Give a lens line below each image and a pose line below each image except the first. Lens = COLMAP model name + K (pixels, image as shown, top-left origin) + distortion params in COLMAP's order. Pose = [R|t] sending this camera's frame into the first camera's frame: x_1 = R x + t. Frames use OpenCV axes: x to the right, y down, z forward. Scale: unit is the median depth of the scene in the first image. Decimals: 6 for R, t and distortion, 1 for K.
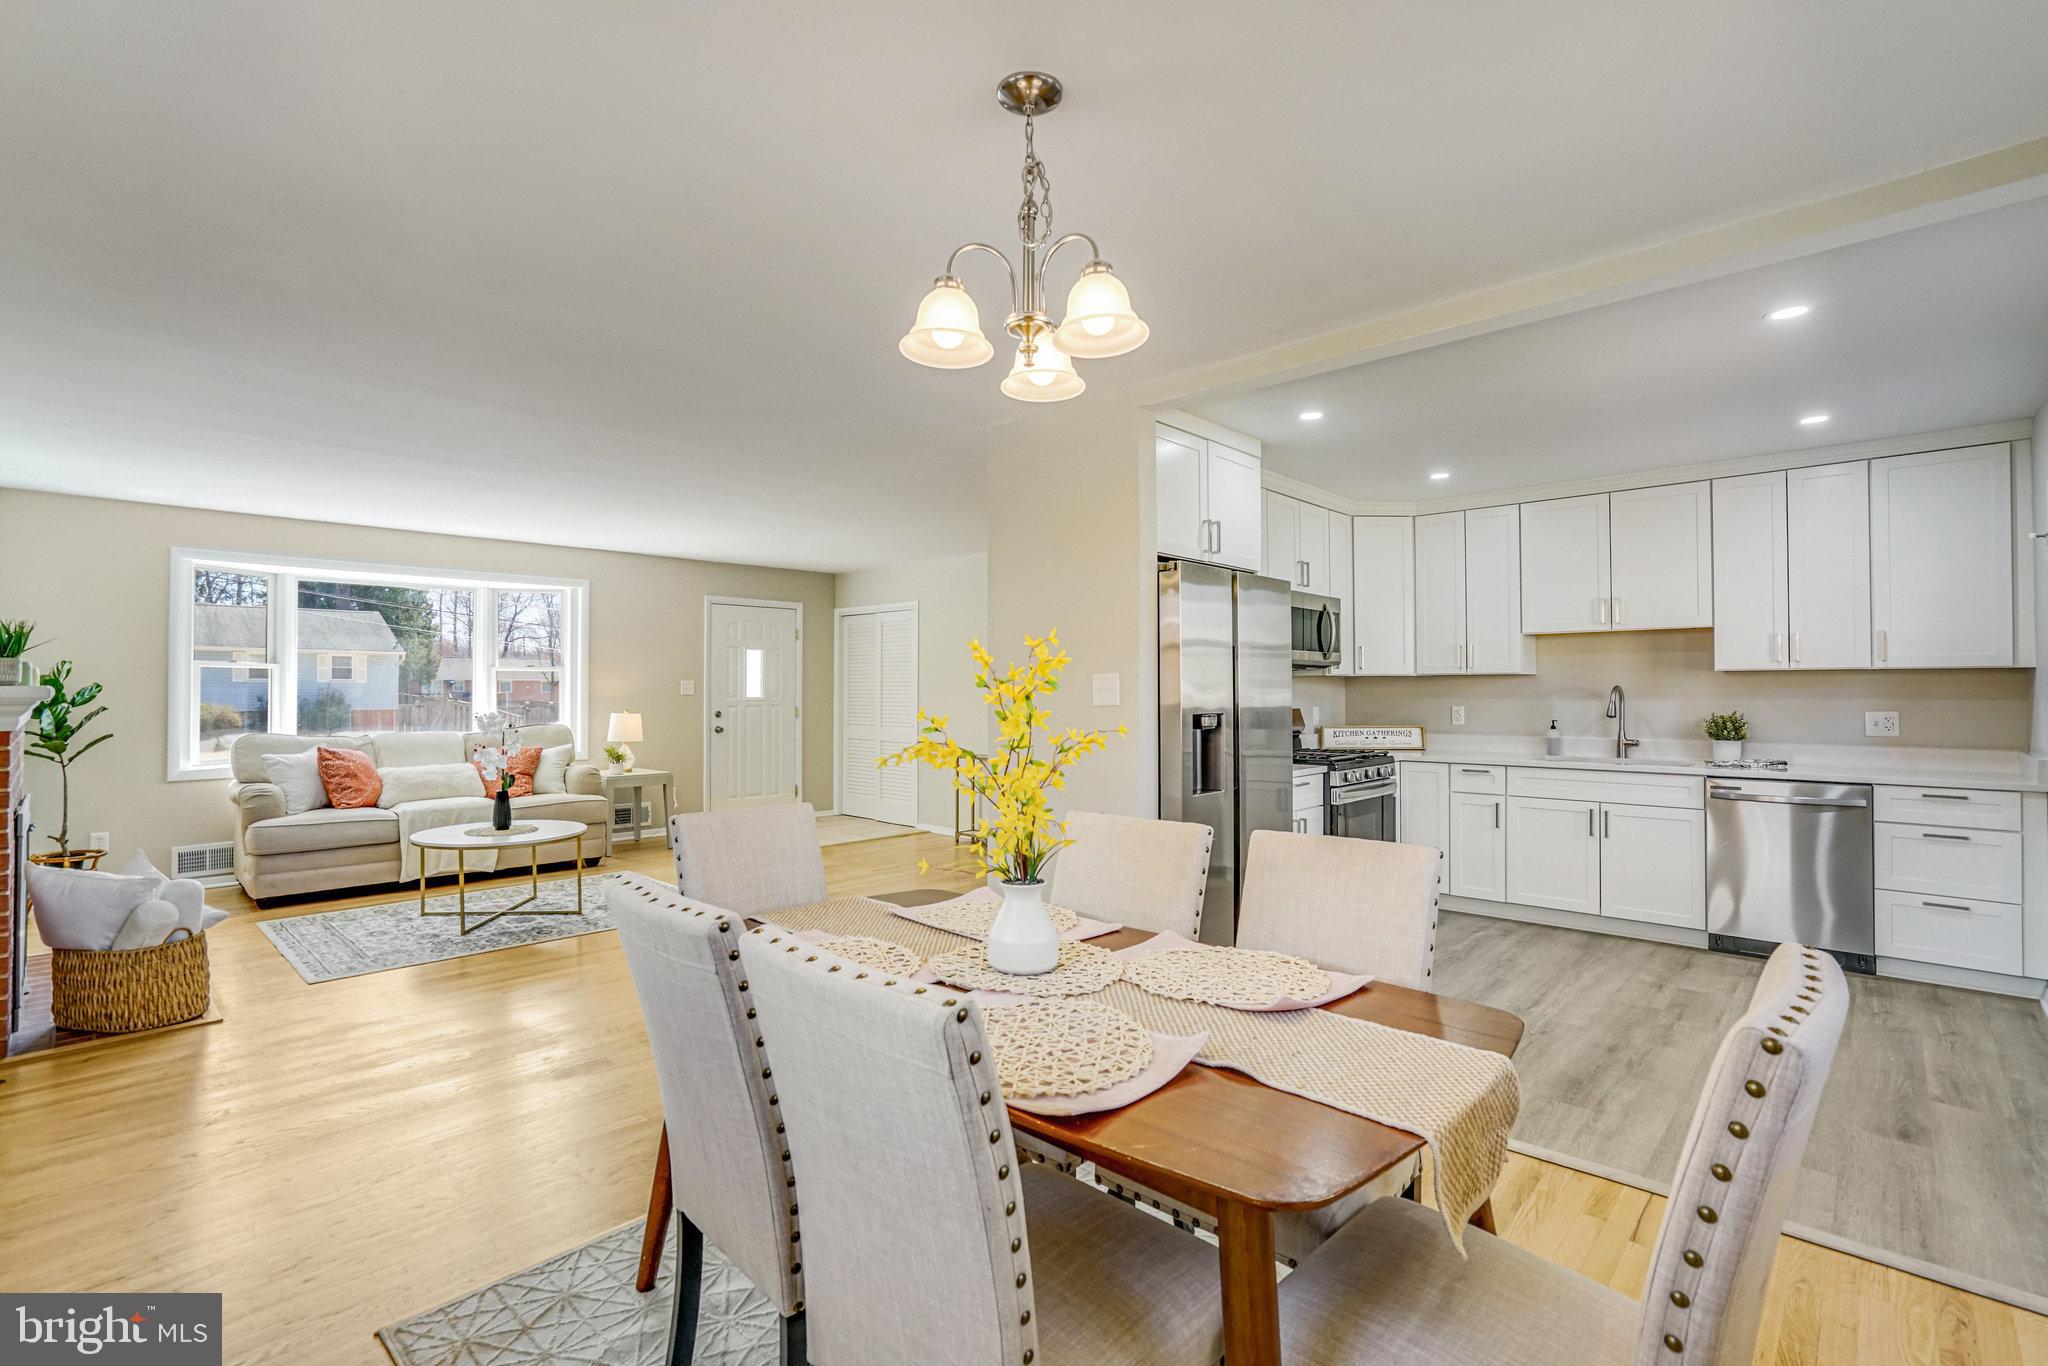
lens RADIAL K [[936.6, 0, 1014.9], [0, 936.6, 679.7], [0, 0, 1]] dist [-0.029517, 0.006151]
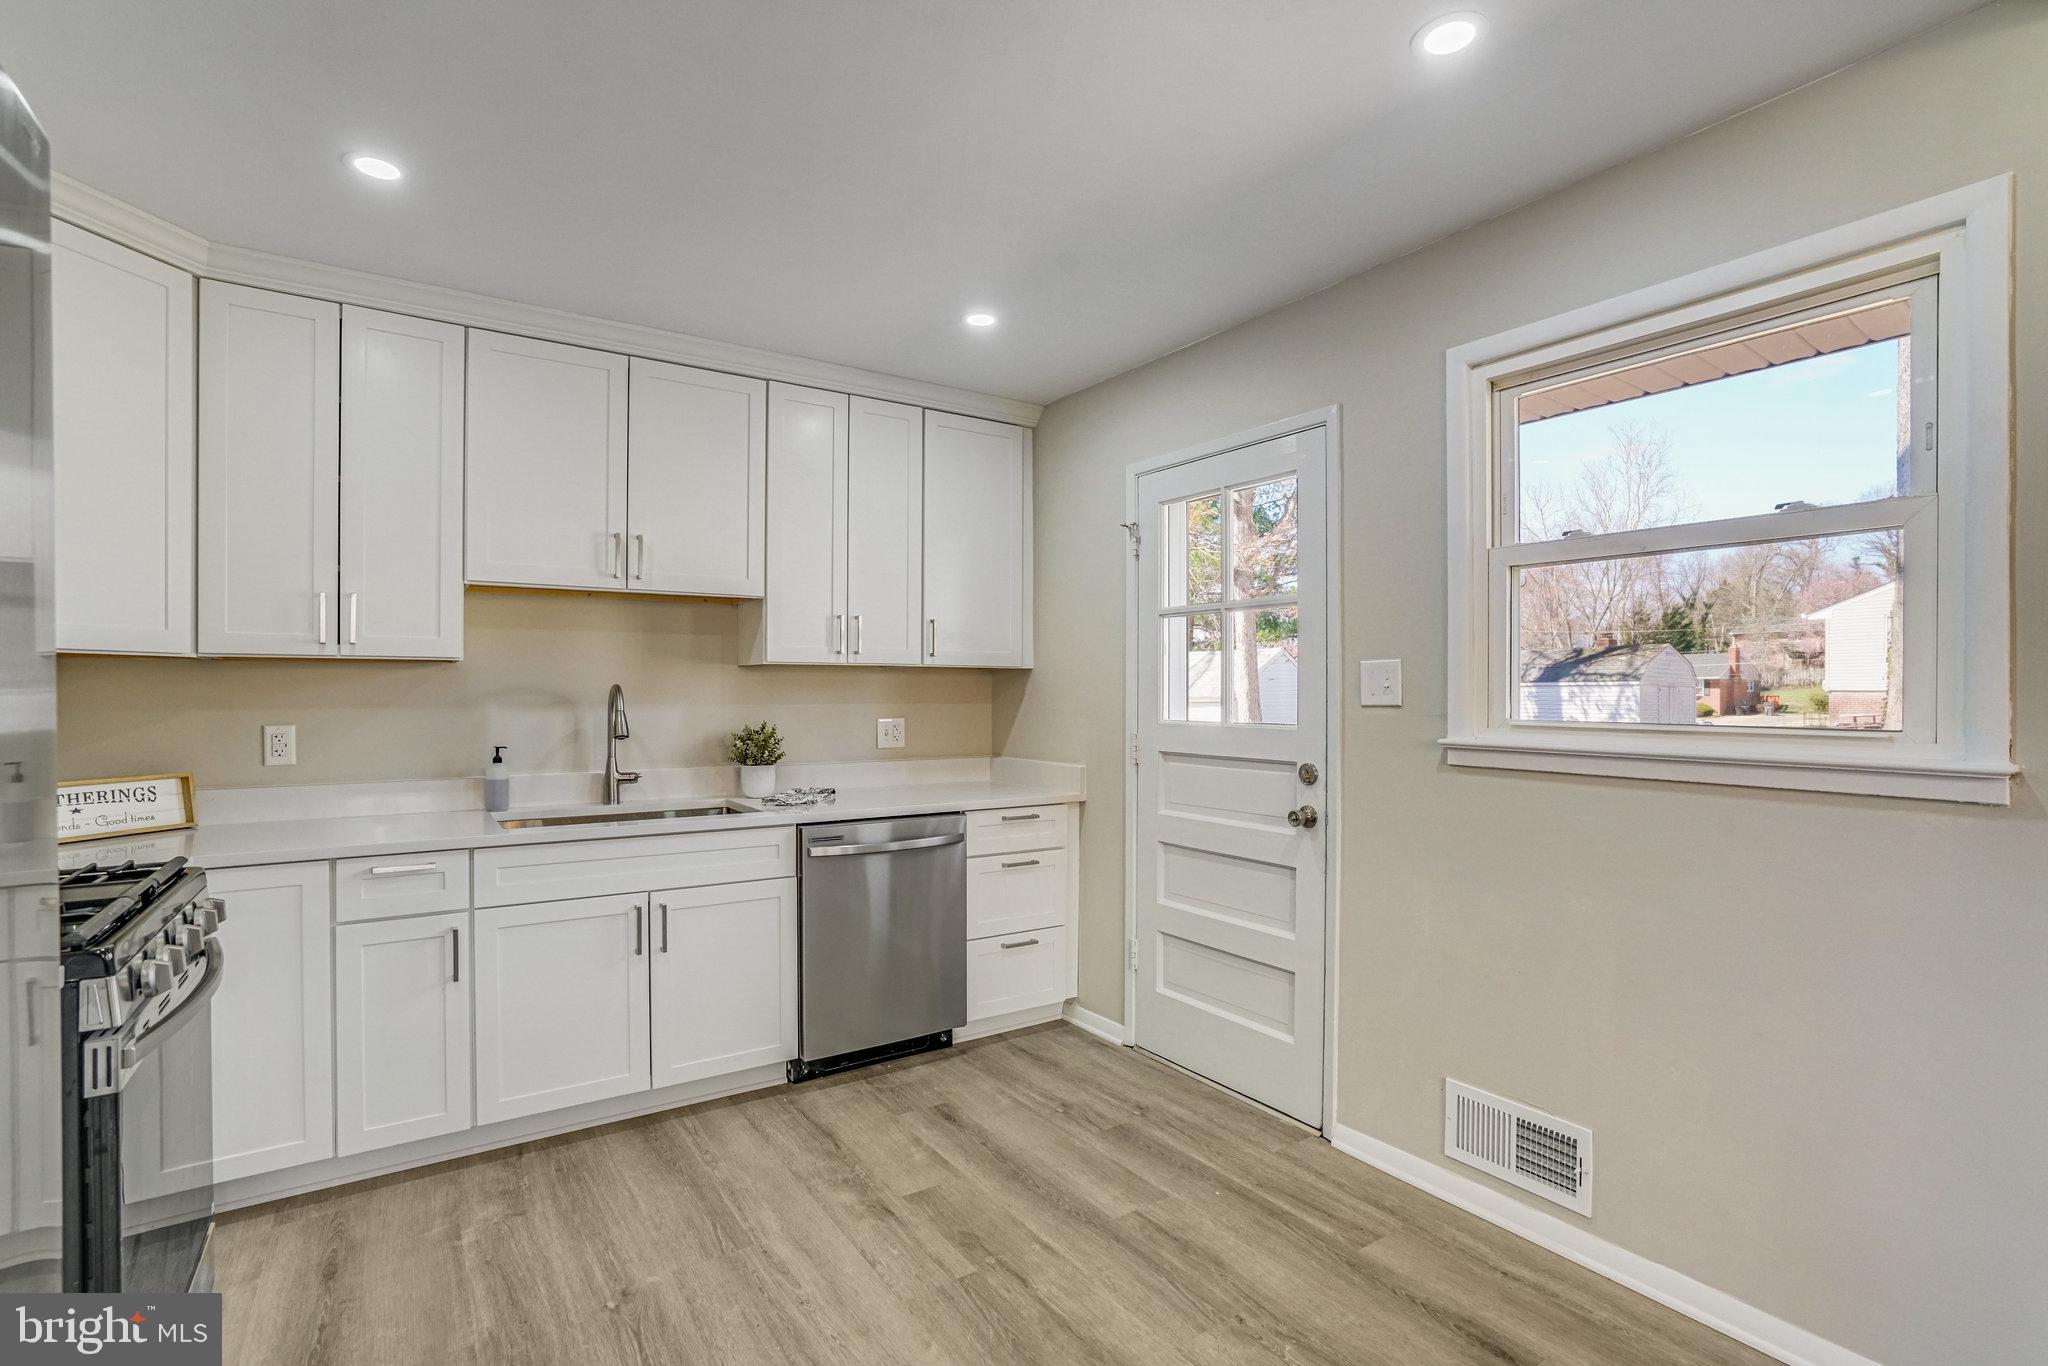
lens RADIAL K [[936.6, 0, 1014.3], [0, 936.6, 694.6], [0, 0, 1]] dist [-0.029517, 0.006151]
pose [[0.215480, -0.000348, 0.976508, 0.122520], [-0.012407, 0.999918, 0.003094, 0.008040], [-0.976430, -0.012782, 0.215458, 0.635733]]
